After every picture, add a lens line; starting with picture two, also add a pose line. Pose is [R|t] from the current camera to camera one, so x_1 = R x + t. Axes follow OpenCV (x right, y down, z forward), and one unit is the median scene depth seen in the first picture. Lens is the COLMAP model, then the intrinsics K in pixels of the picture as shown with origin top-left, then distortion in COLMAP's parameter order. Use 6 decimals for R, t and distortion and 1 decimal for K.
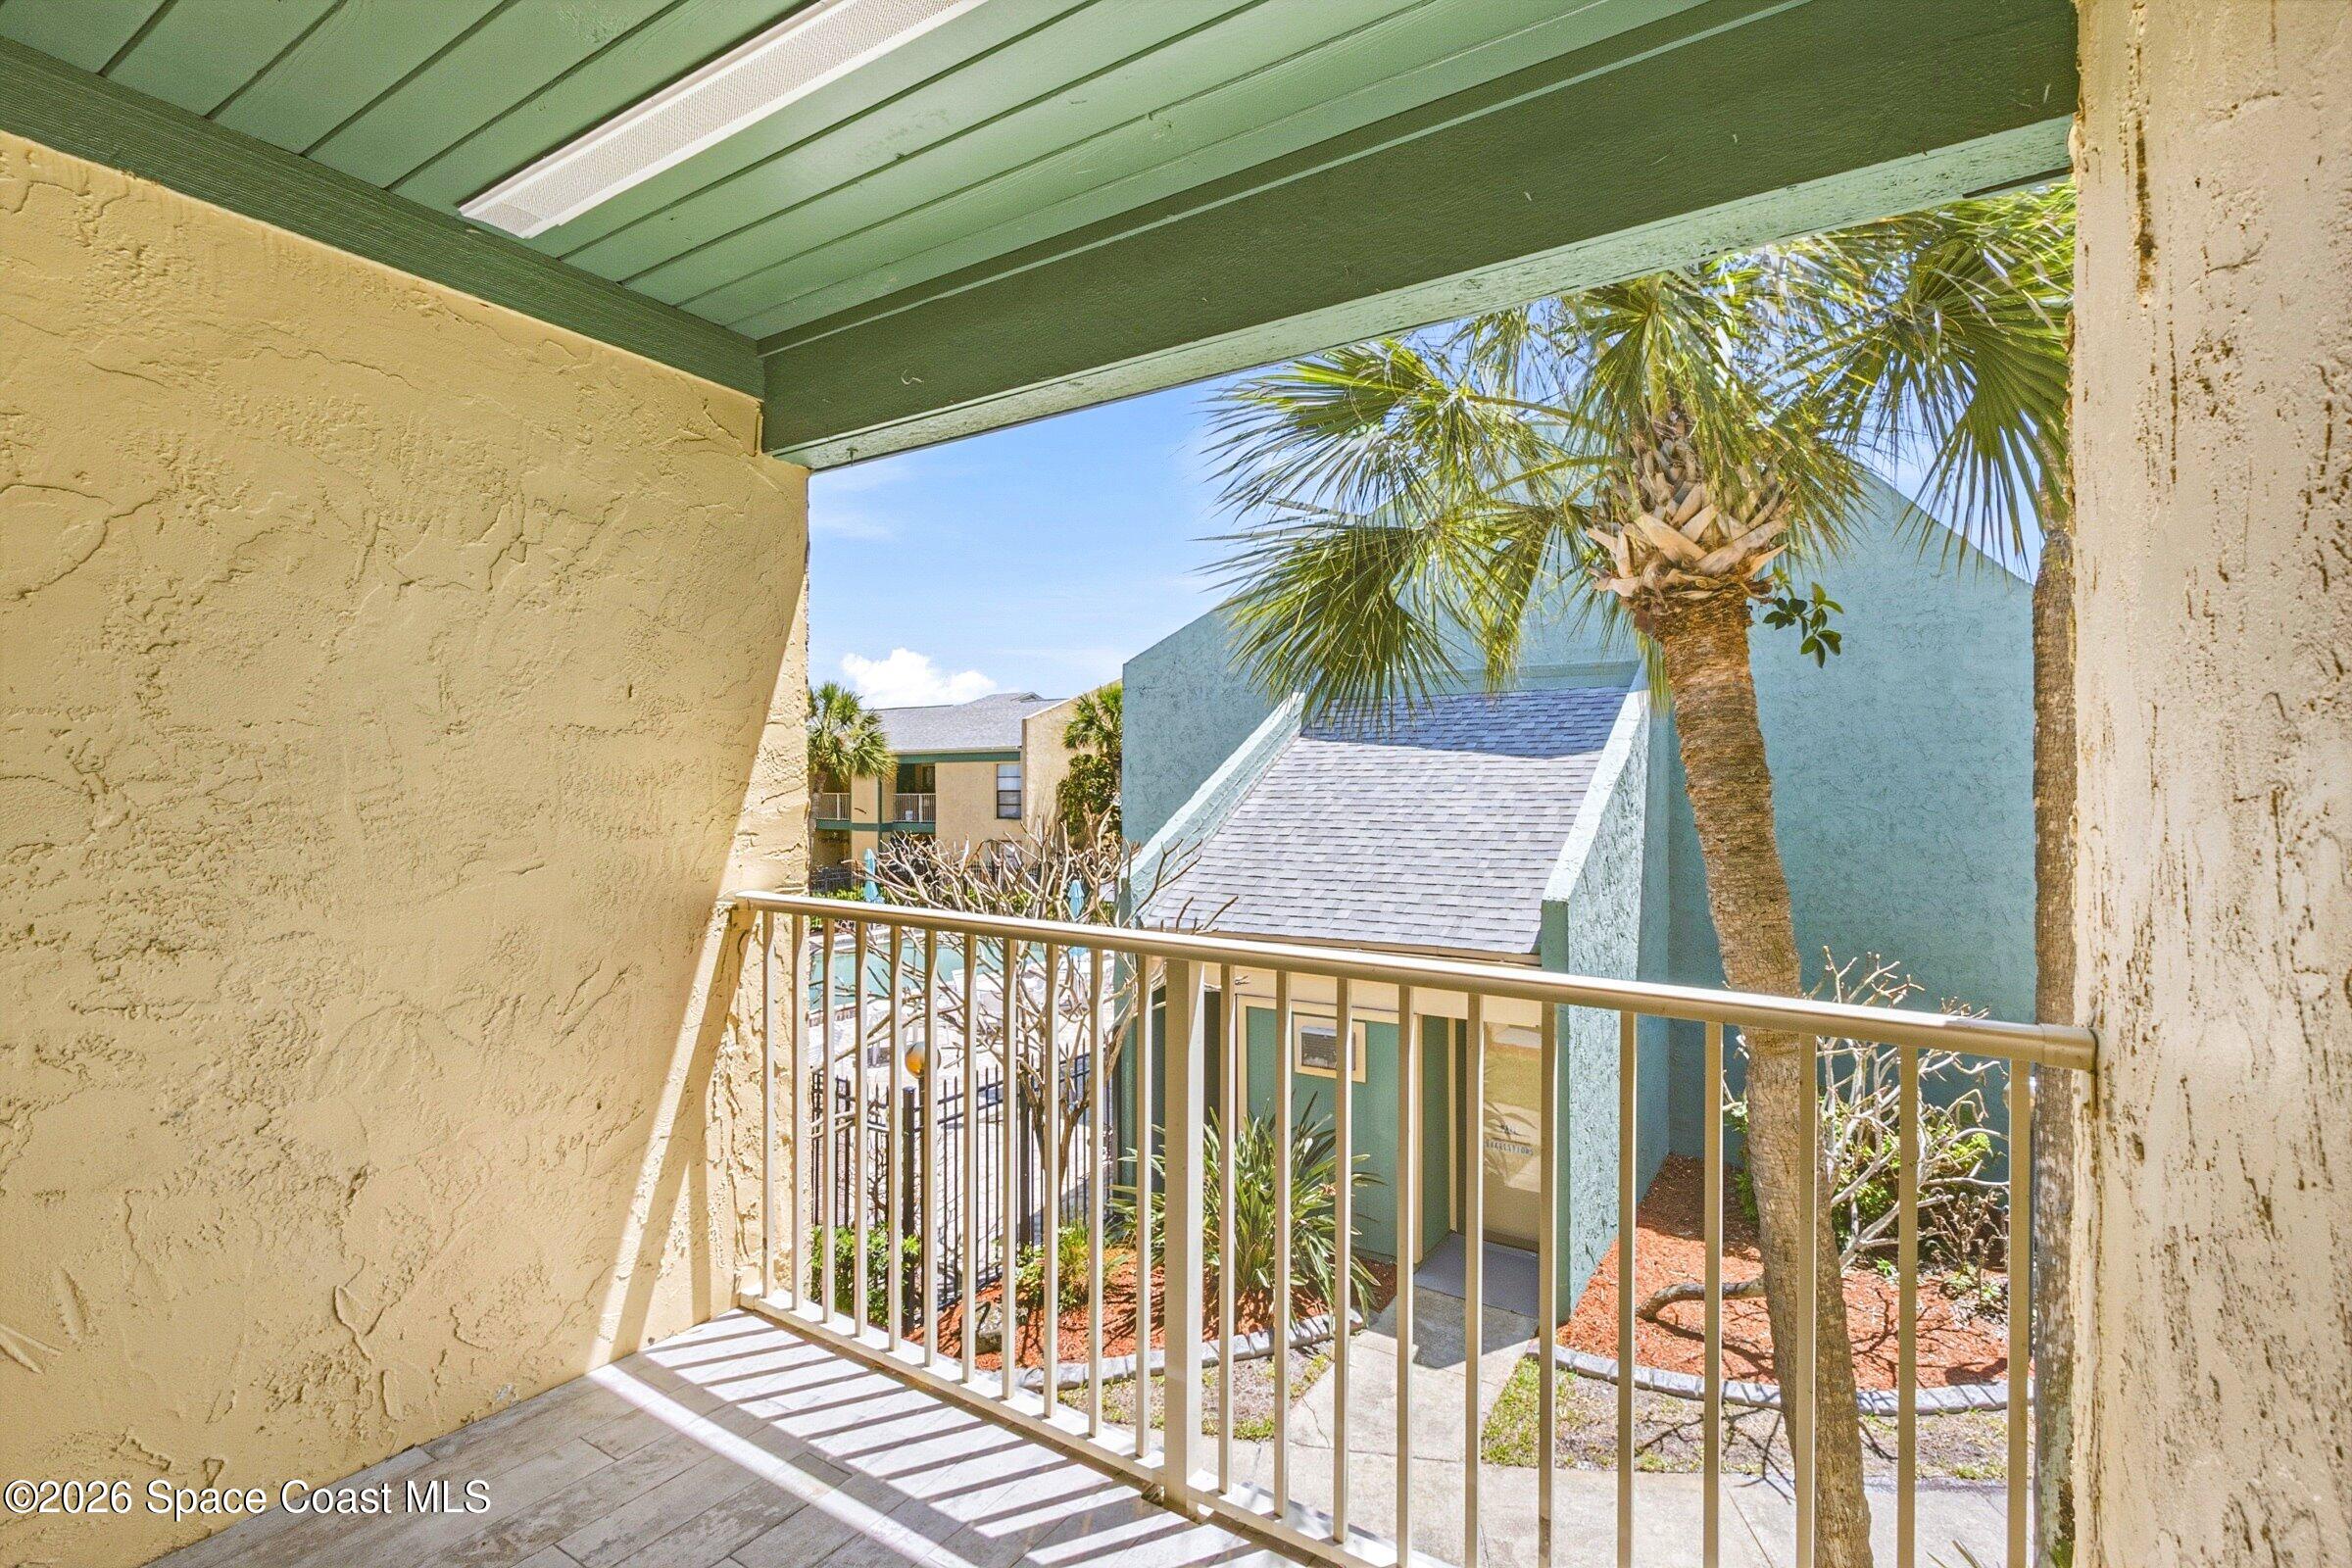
lens RADIAL K [[1131.3, 0, 1173.0], [0, 1131.3, 781.9], [0, 0, 1]] dist [-0.004206, -0.001992]
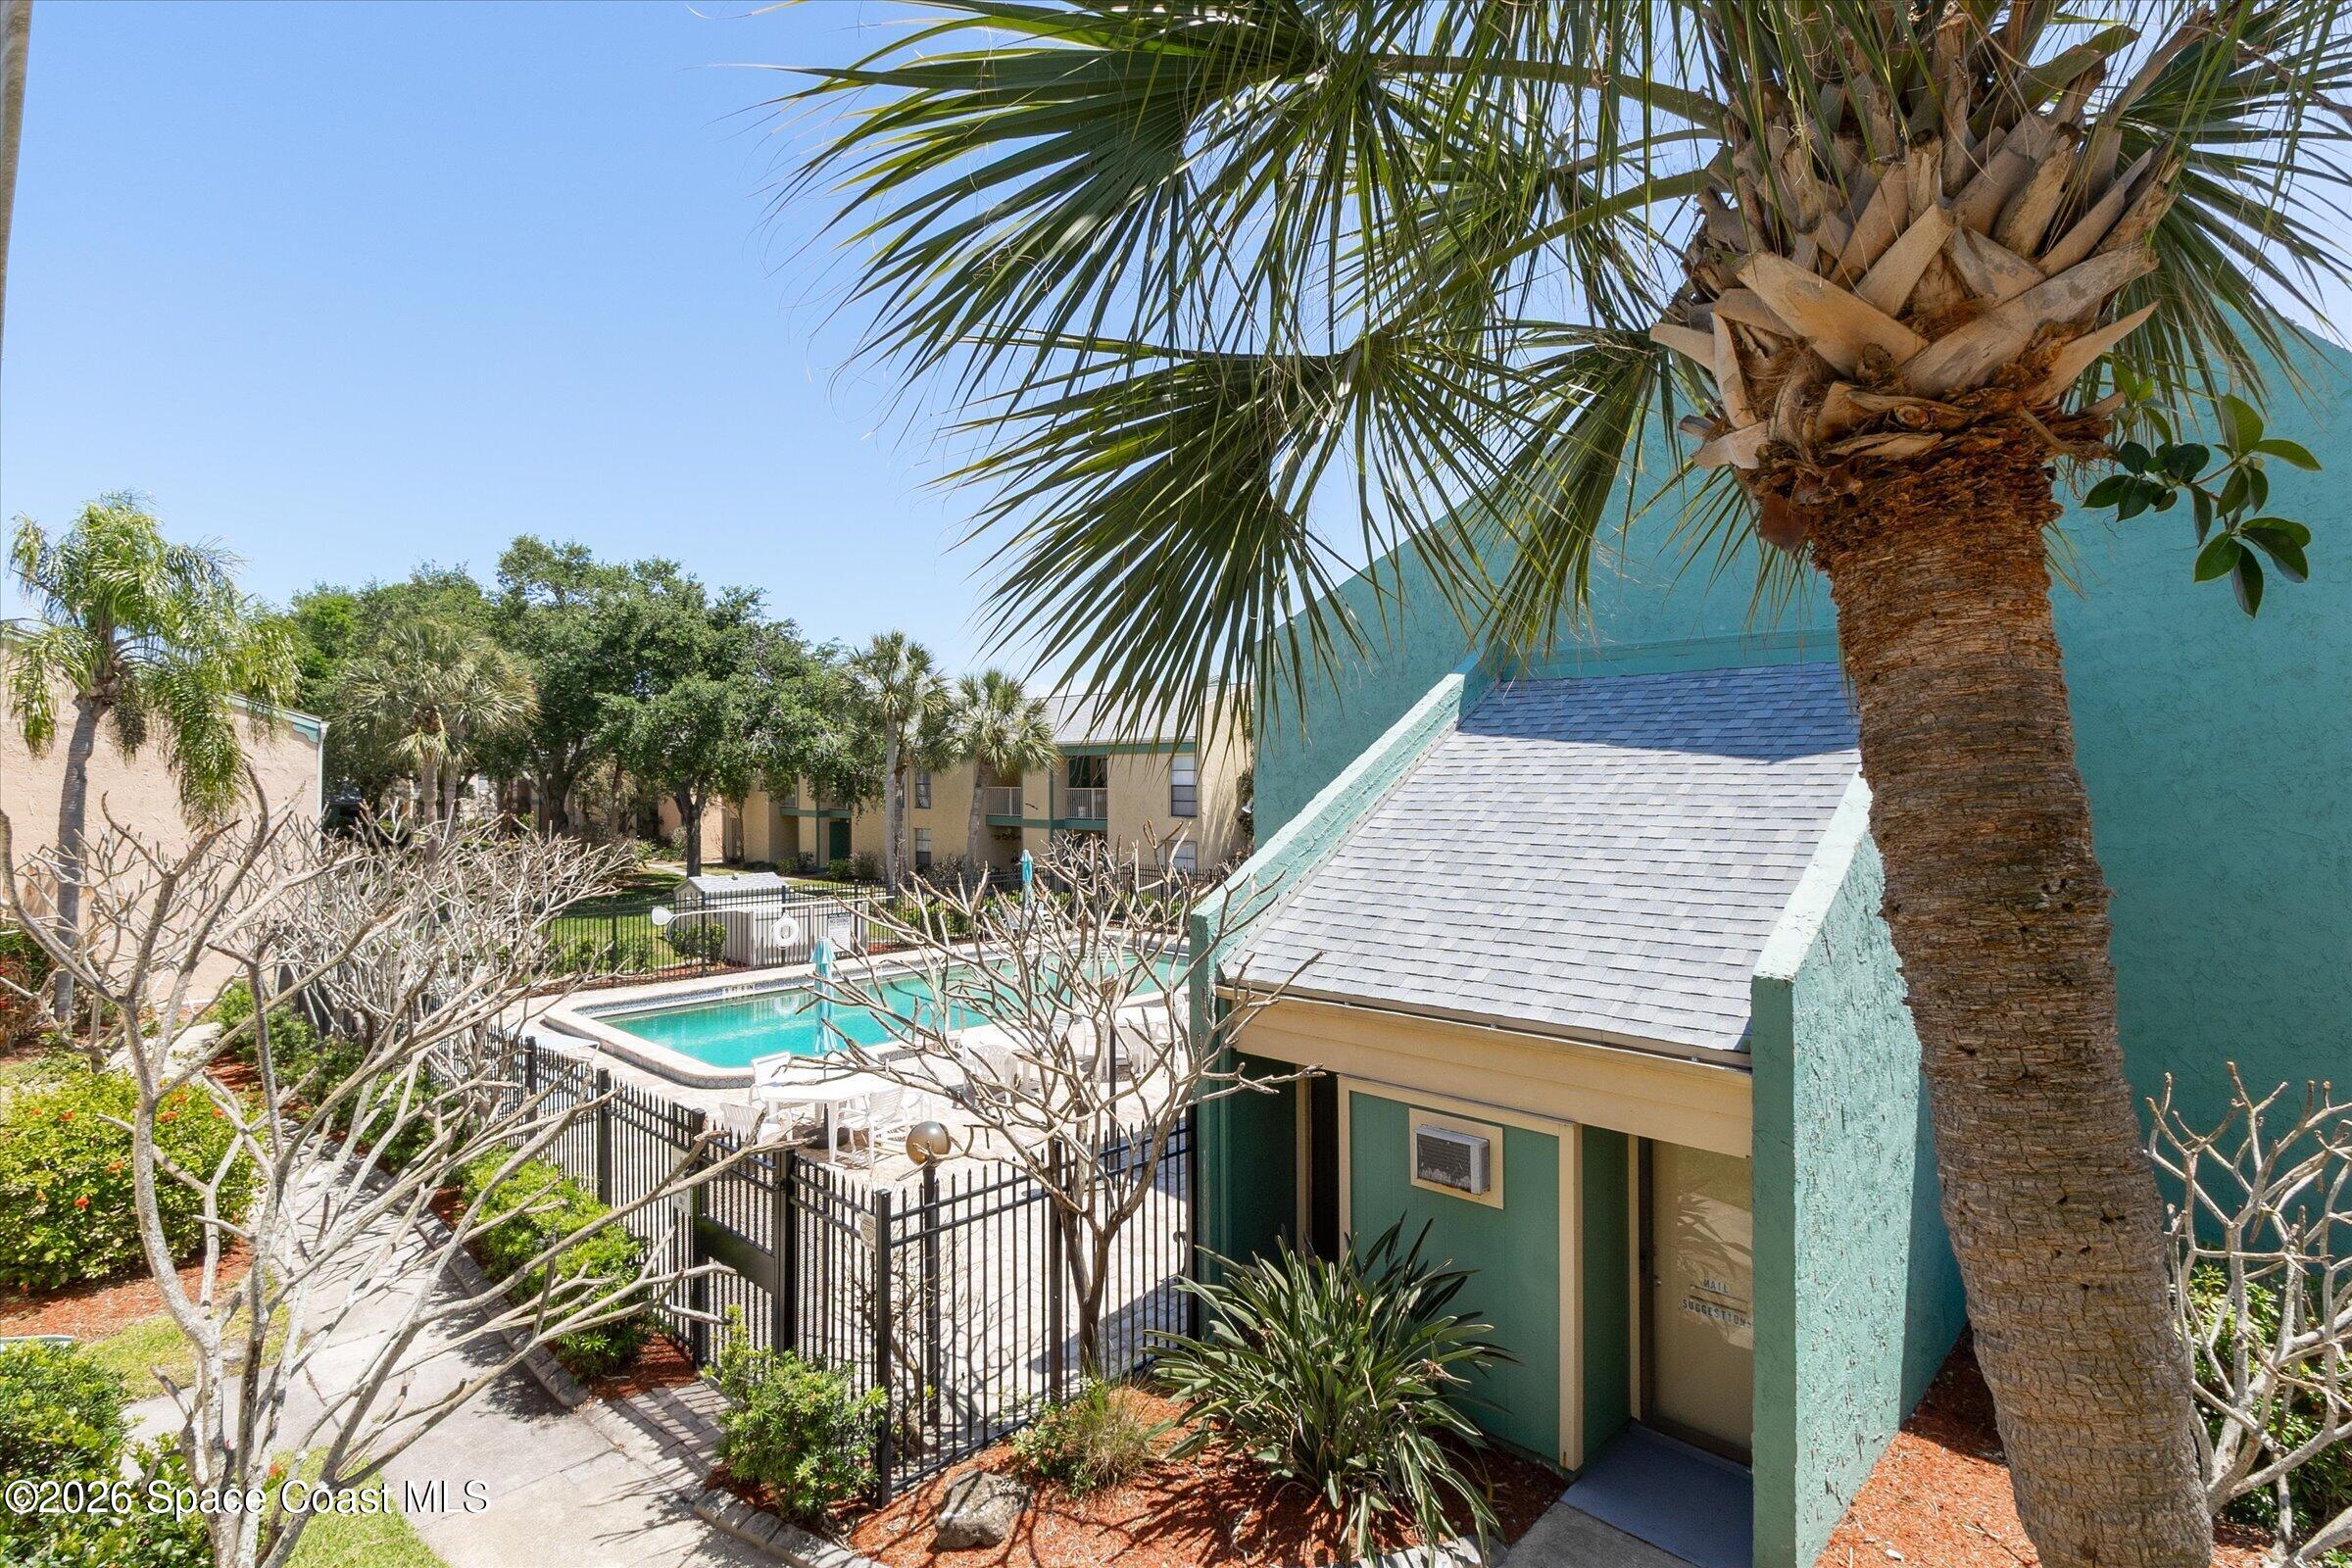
lens RADIAL K [[1131.3, 0, 1228.5], [0, 1131.3, 765.4], [0, 0, 1]] dist [-0.004206, -0.001992]
pose [[0.980831, -0.003246, -0.194835, 0.148404], [0.004036, 0.999985, 0.003660, -0.025407], [0.194820, -0.004377, 0.980829, 0.269276]]
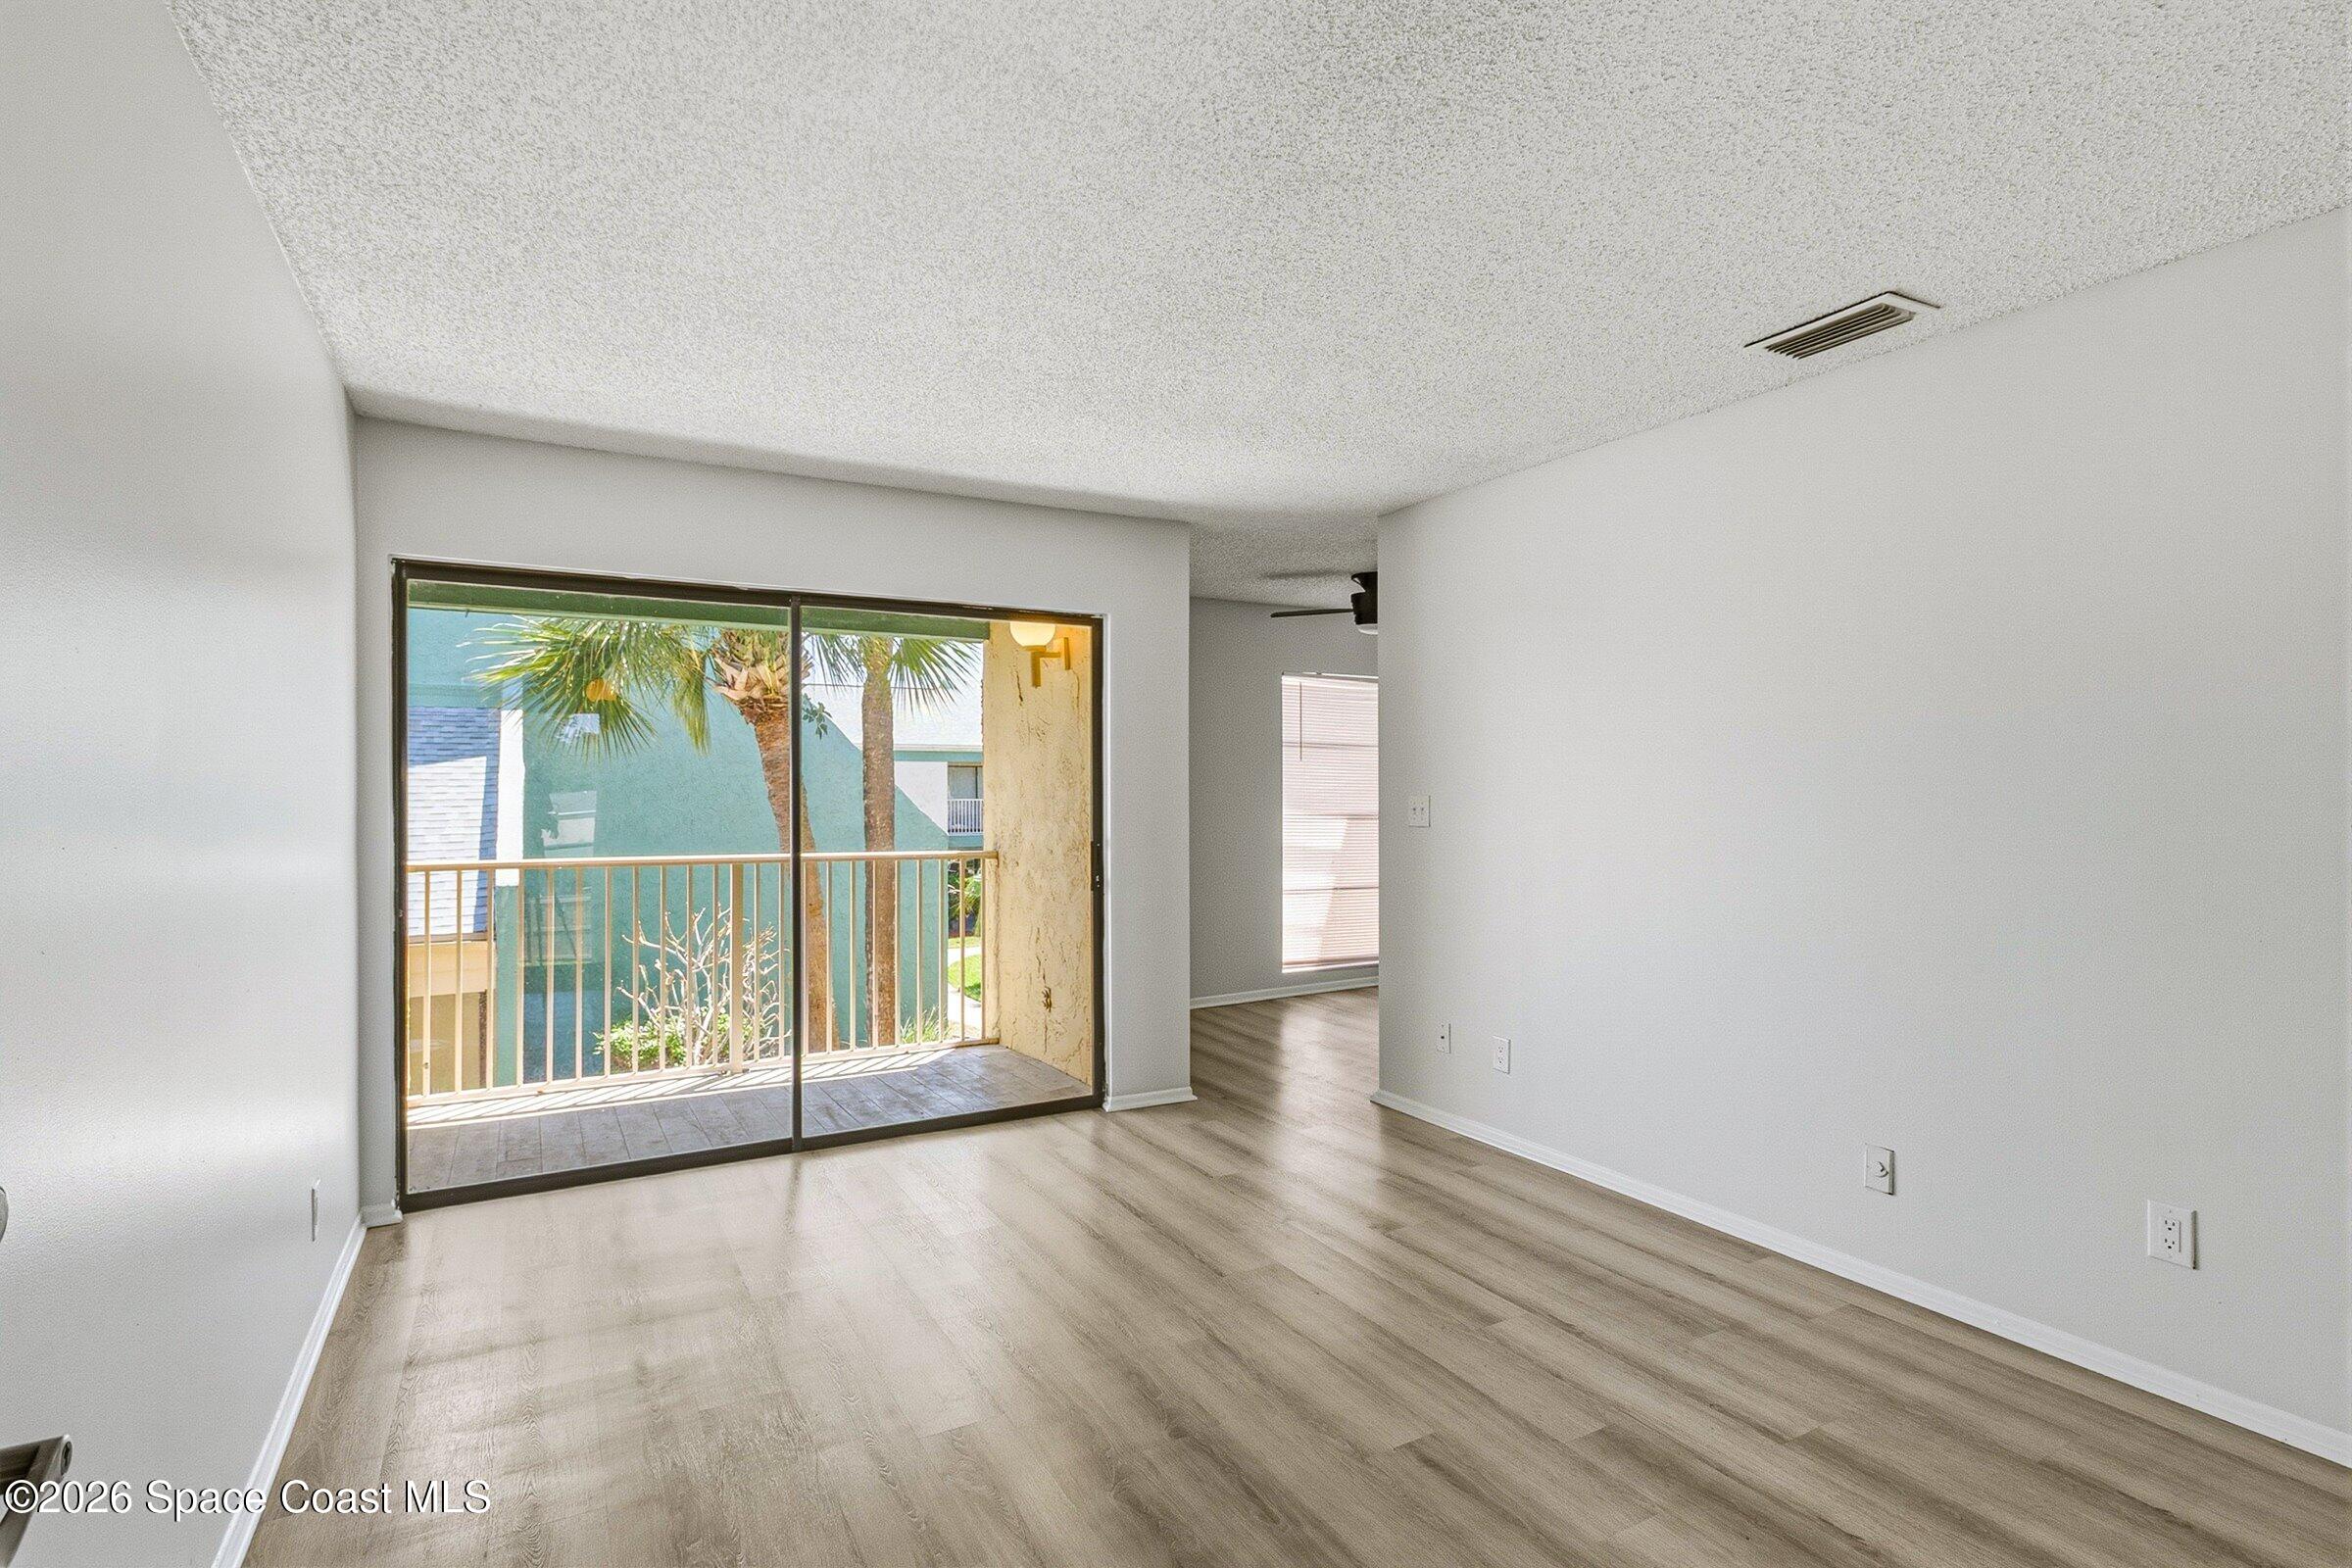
lens RADIAL K [[1131.3, 0, 1178.0], [0, 1131.3, 784.8], [0, 0, 1]] dist [-0.004206, -0.001992]
pose [[0.463160, 0.000265, 0.886275, -0.521032], [-0.003833, 0.999991, 0.001705, -0.010842], [-0.886266, -0.004187, 0.463157, -0.314344]]
